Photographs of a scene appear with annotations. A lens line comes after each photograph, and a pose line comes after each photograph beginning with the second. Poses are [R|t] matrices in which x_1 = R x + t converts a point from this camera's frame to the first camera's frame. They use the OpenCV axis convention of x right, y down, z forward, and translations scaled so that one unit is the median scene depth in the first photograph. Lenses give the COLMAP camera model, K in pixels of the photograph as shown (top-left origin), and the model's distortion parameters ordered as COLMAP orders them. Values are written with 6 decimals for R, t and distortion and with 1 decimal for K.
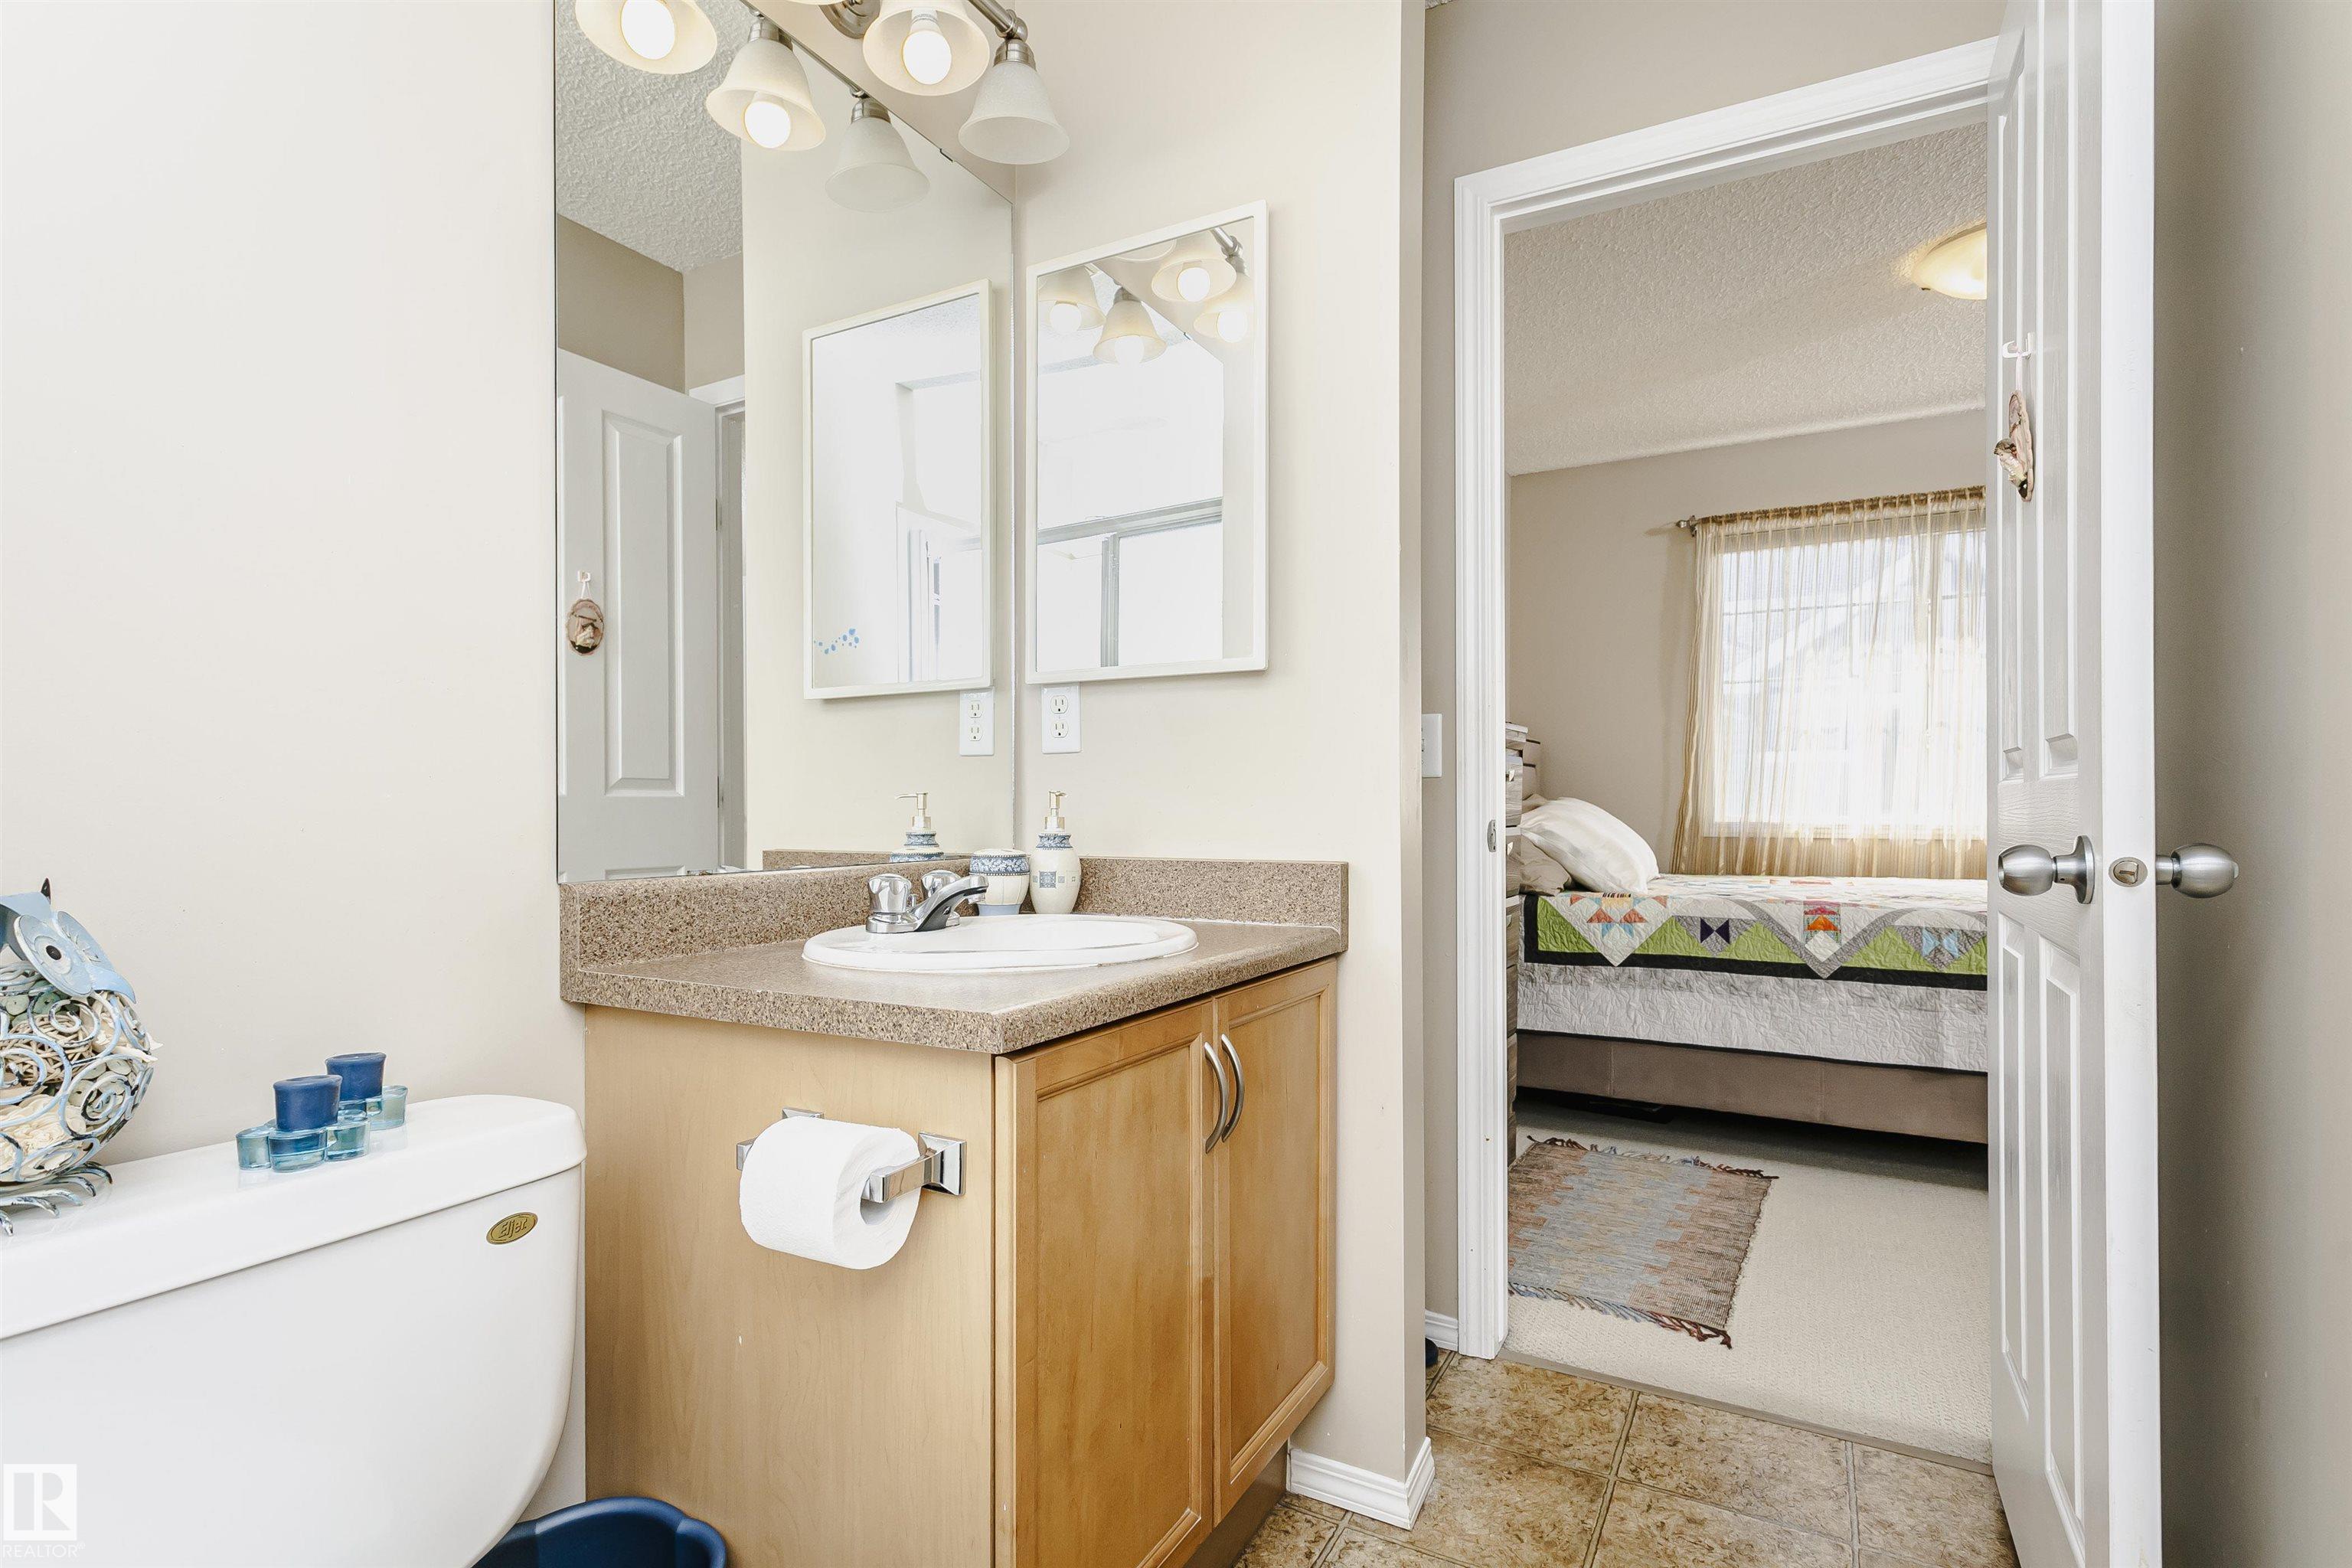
lens RADIAL K [[1135.7, 0, 1164.1], [0, 1135.7, 788.6], [0, 0, 1]] dist [-0.000738, 0.000509]
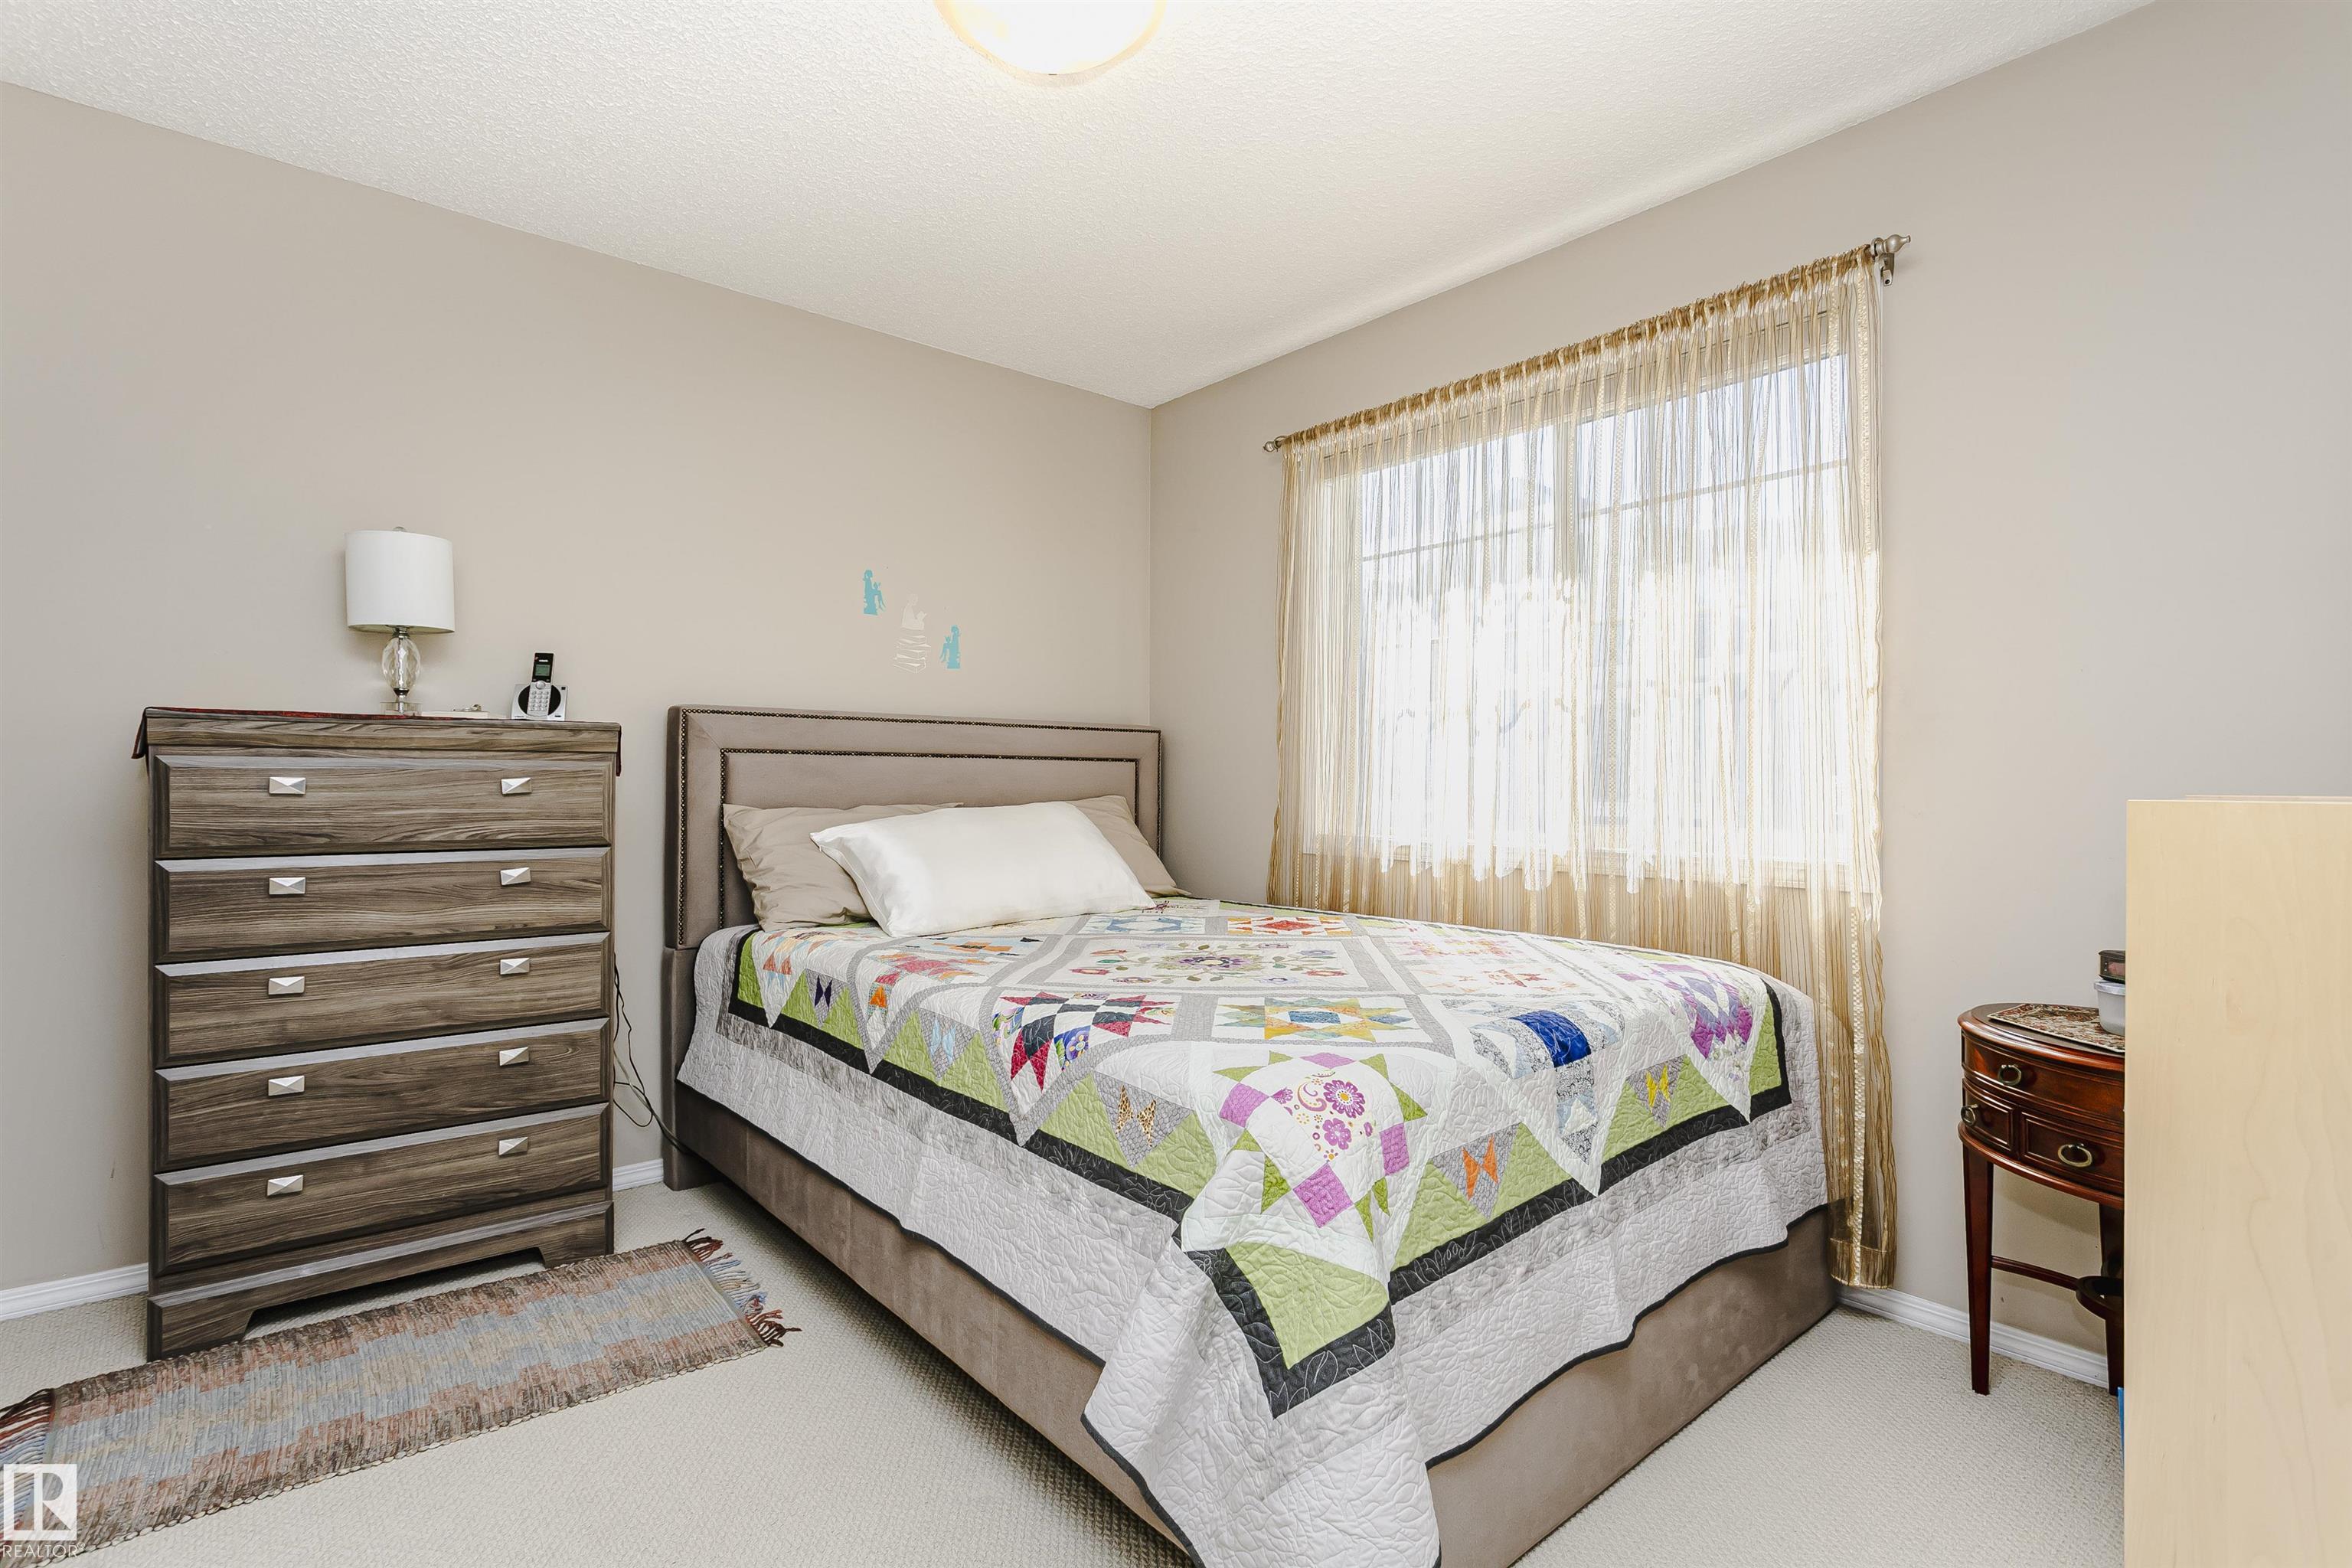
lens RADIAL K [[1135.7, 0, 1164.1], [0, 1135.7, 788.6], [0, 0, 1]] dist [-0.000738, 0.000509]
pose [[0.929920, 0.010995, -0.367597, 0.943500], [-0.002305, 0.999708, 0.024069, -0.024873], [0.367754, -0.021535, 0.929674, 0.396589]]
